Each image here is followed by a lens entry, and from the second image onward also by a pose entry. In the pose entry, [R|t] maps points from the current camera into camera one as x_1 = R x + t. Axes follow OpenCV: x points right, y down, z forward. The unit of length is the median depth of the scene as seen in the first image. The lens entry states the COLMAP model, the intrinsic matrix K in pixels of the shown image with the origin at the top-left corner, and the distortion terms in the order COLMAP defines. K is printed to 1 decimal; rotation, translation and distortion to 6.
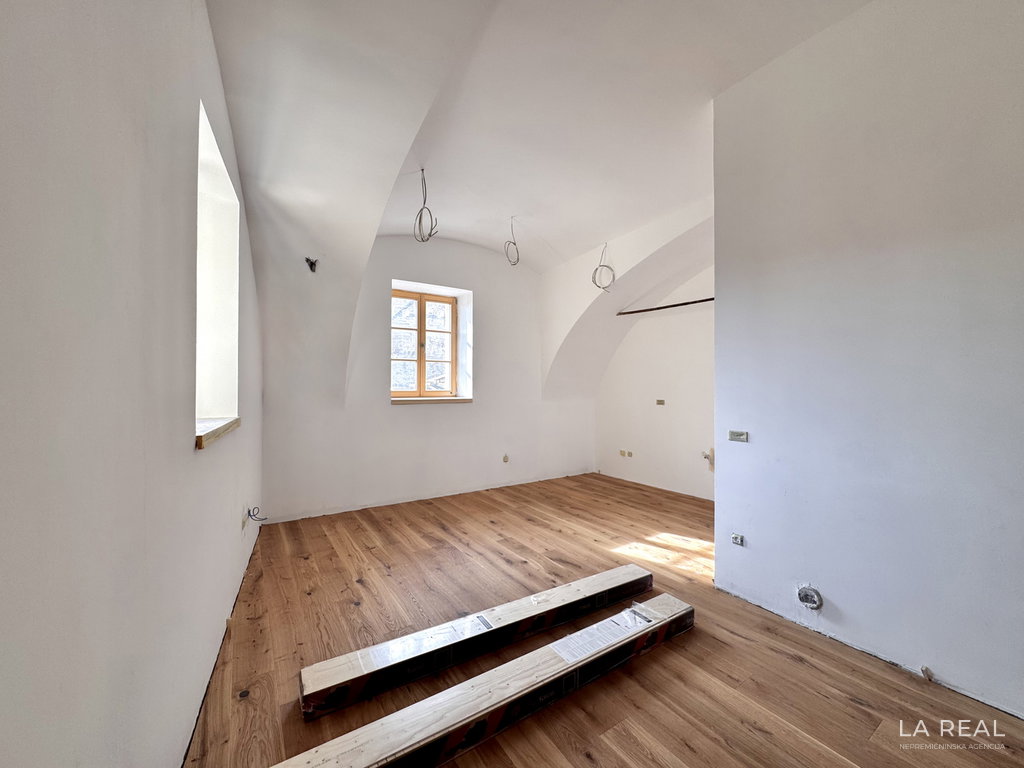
lens RADIAL K [[418.9, 0, 506.1], [0, 418.9, 378.6], [0, 0, 1]] dist [-0.002066, 0.000143]
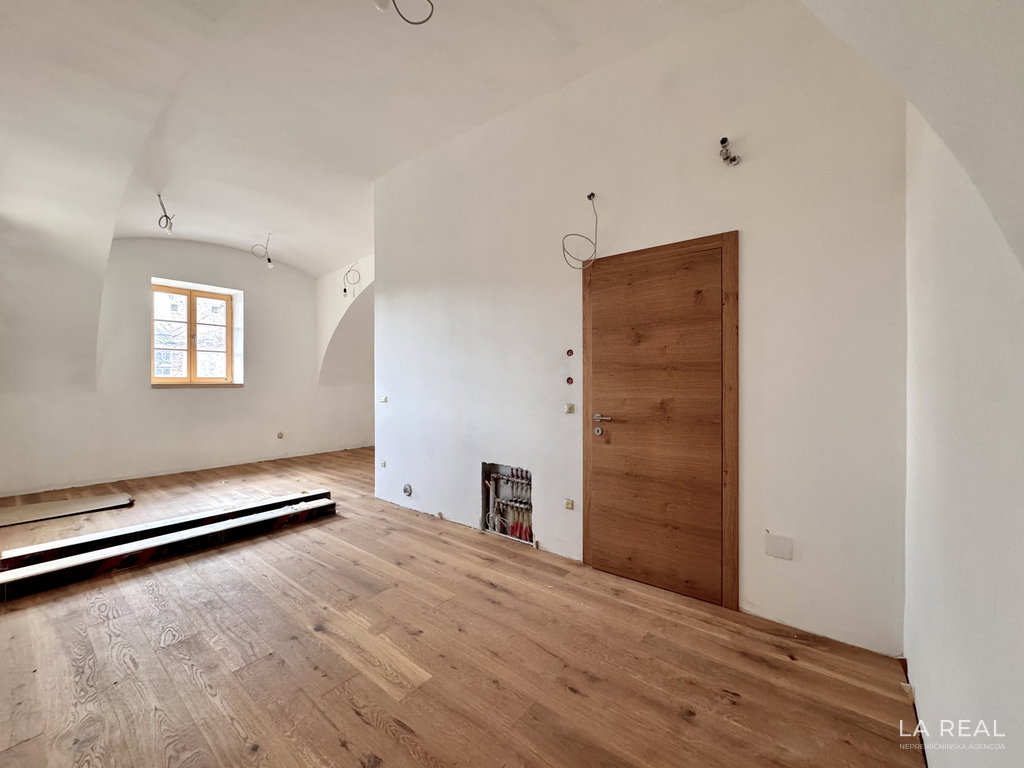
lens RADIAL K [[418.9, 0, 519.6], [0, 418.9, 380.5], [0, 0, 1]] dist [-0.002066, 0.000143]
pose [[0.946896, -0.001013, 0.321539, 0.272365], [-0.002763, 0.999932, 0.011287, 0.023706], [-0.321529, -0.011576, 0.946829, -0.346687]]
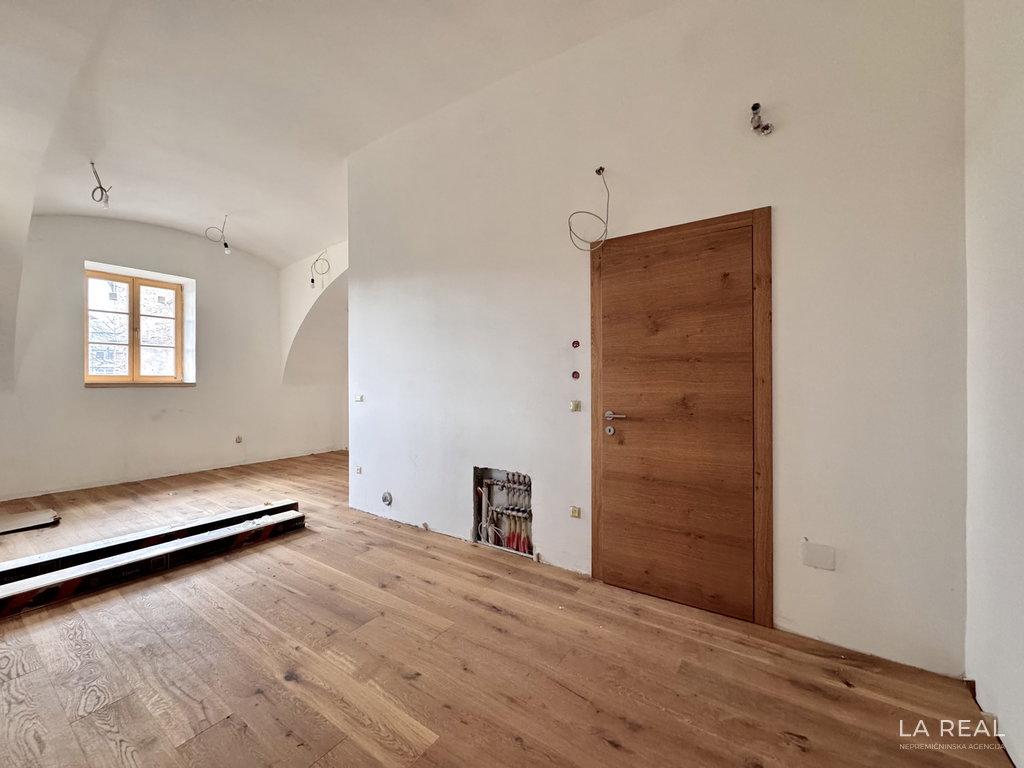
lens RADIAL K [[418.9, 0, 520.8], [0, 418.9, 380.1], [0, 0, 1]] dist [-0.002066, 0.000143]
pose [[0.920031, -0.001697, 0.391842, 0.256958], [-0.001284, 0.999972, 0.007346, 0.032435], [-0.391844, -0.007262, 0.920003, -0.277343]]
